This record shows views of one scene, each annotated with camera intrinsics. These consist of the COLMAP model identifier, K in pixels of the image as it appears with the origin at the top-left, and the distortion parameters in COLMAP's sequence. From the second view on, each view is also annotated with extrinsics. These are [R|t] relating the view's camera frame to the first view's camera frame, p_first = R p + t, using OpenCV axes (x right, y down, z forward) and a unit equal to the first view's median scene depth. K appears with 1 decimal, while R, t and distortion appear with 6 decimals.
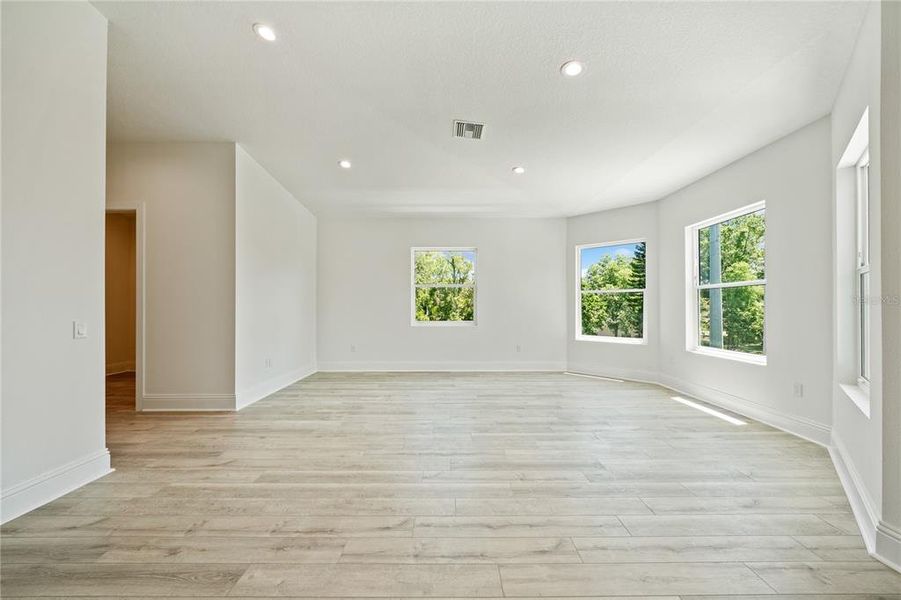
lens RADIAL K [[312.8, 0, 451.4], [0, 312.8, 305.7], [0, 0, 1]] dist [-0.002395, -0.000137]
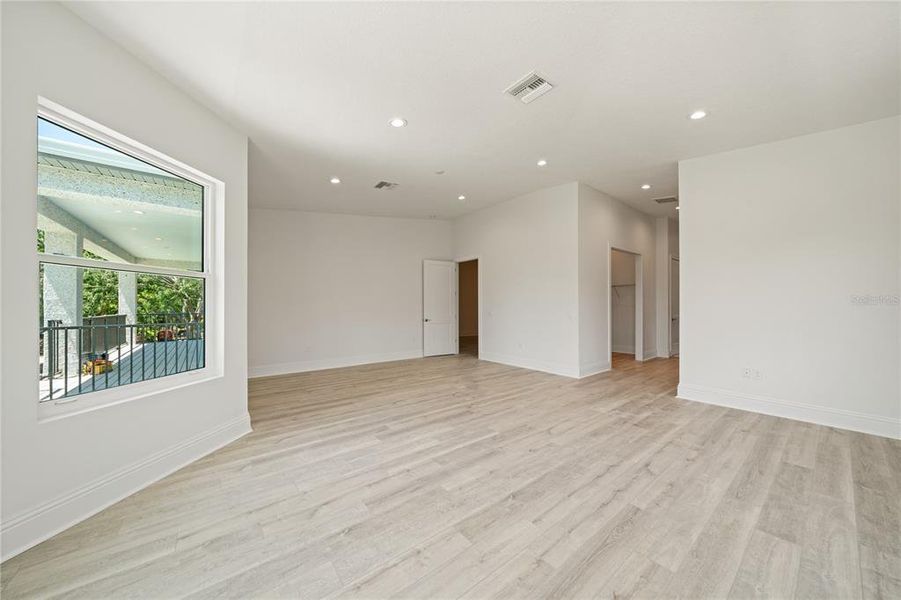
lens RADIAL K [[312.8, 0, 451.4], [0, 312.8, 305.7], [0, 0, 1]] dist [-0.002395, -0.000137]
pose [[-0.786323, -0.001372, -0.617813, 0.852310], [0.005301, 0.999946, -0.008968, 0.011168], [0.617792, -0.010327, -0.786274, 1.802252]]
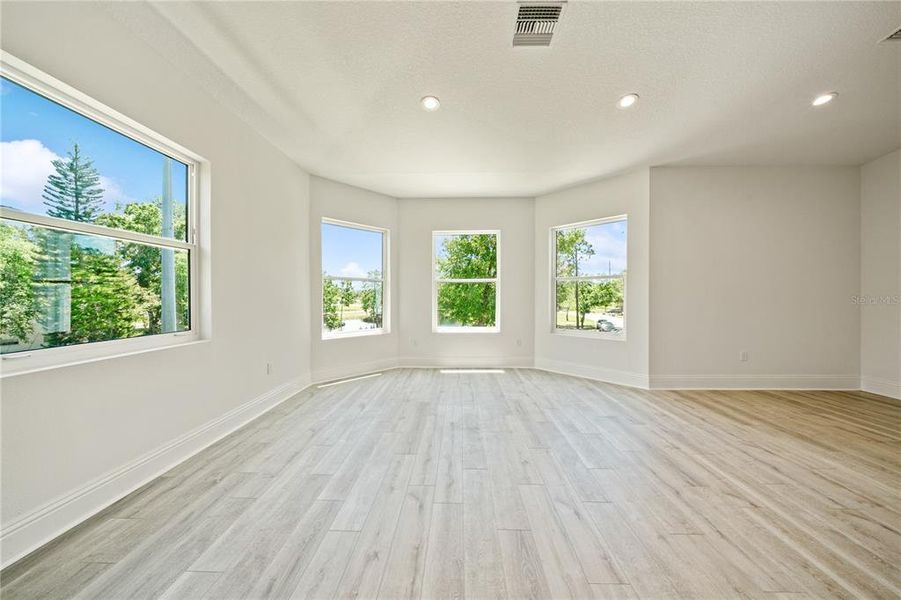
lens RADIAL K [[311.2, 0, 450.5], [0, 311.2, 300.0], [0, 0, 1]] dist [-0.000234, -0.000002]
pose [[0.041374, -0.008618, 0.999107, -0.720129], [-0.003444, 0.999956, 0.008768, 0.010539], [-0.999138, -0.003804, 0.041342, 1.374382]]
